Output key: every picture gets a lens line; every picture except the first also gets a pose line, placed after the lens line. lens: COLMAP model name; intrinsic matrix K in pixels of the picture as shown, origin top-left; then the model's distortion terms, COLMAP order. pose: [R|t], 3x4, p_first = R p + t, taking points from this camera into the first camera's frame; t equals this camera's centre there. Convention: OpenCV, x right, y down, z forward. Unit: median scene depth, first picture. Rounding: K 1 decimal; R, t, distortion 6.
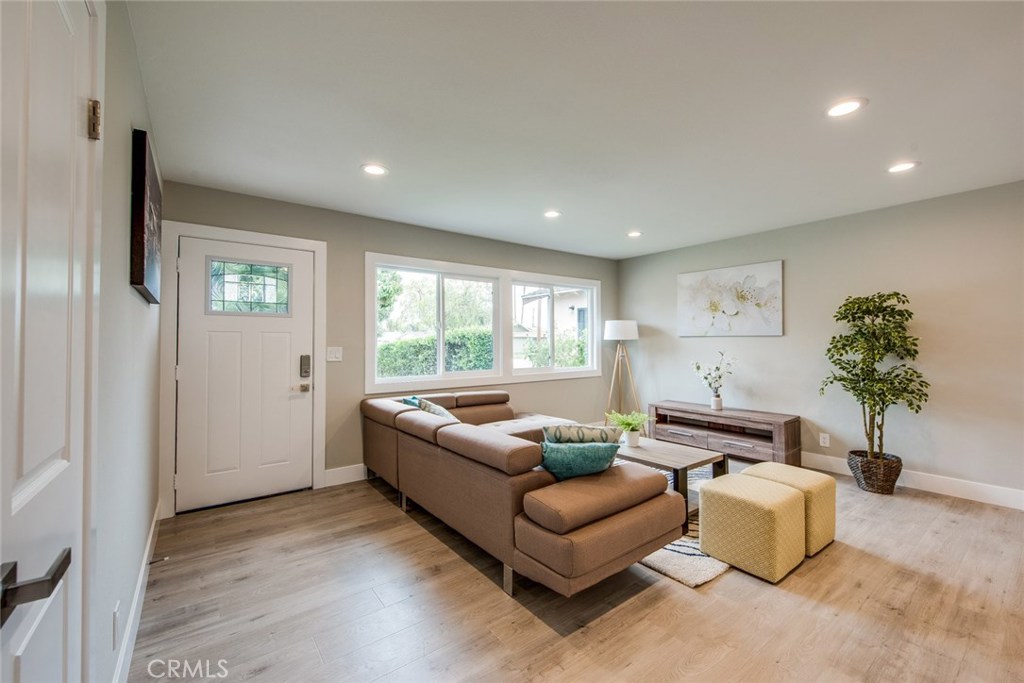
lens RADIAL K [[420.0, 0, 516.4], [0, 420.0, 334.0], [0, 0, 1]] dist [0.000751, -0.001772]
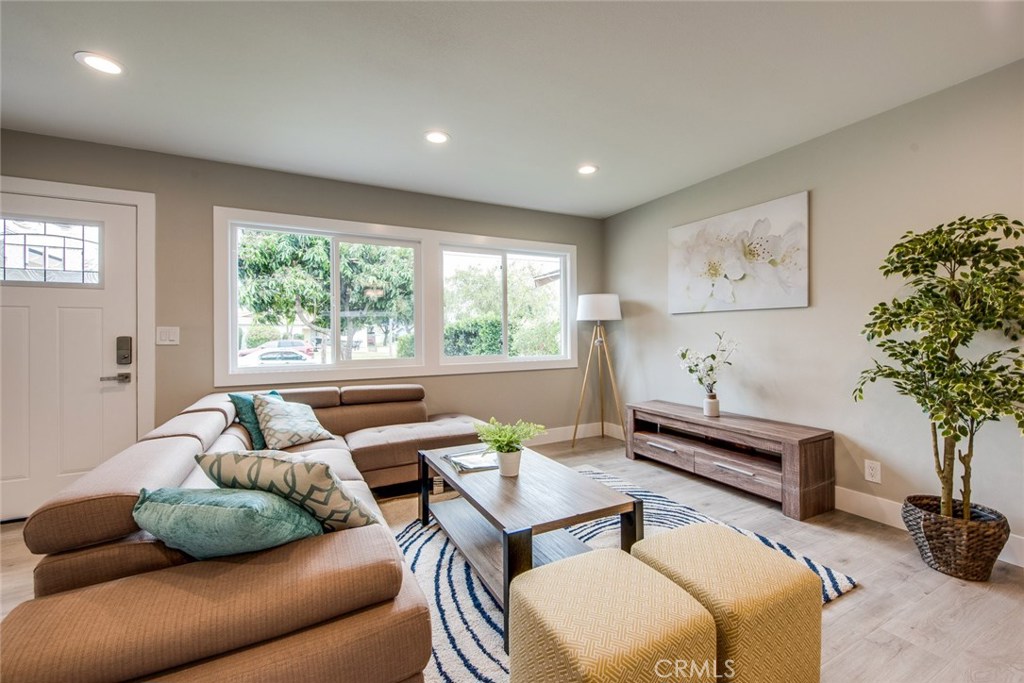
lens RADIAL K [[420.0, 0, 517.1], [0, 420.0, 333.7], [0, 0, 1]] dist [0.000751, -0.001772]
pose [[0.986016, -0.005235, -0.166568, 0.323658], [0.008264, 0.999813, 0.017497, 0.033422], [0.166446, -0.018629, 0.985875, 0.306230]]
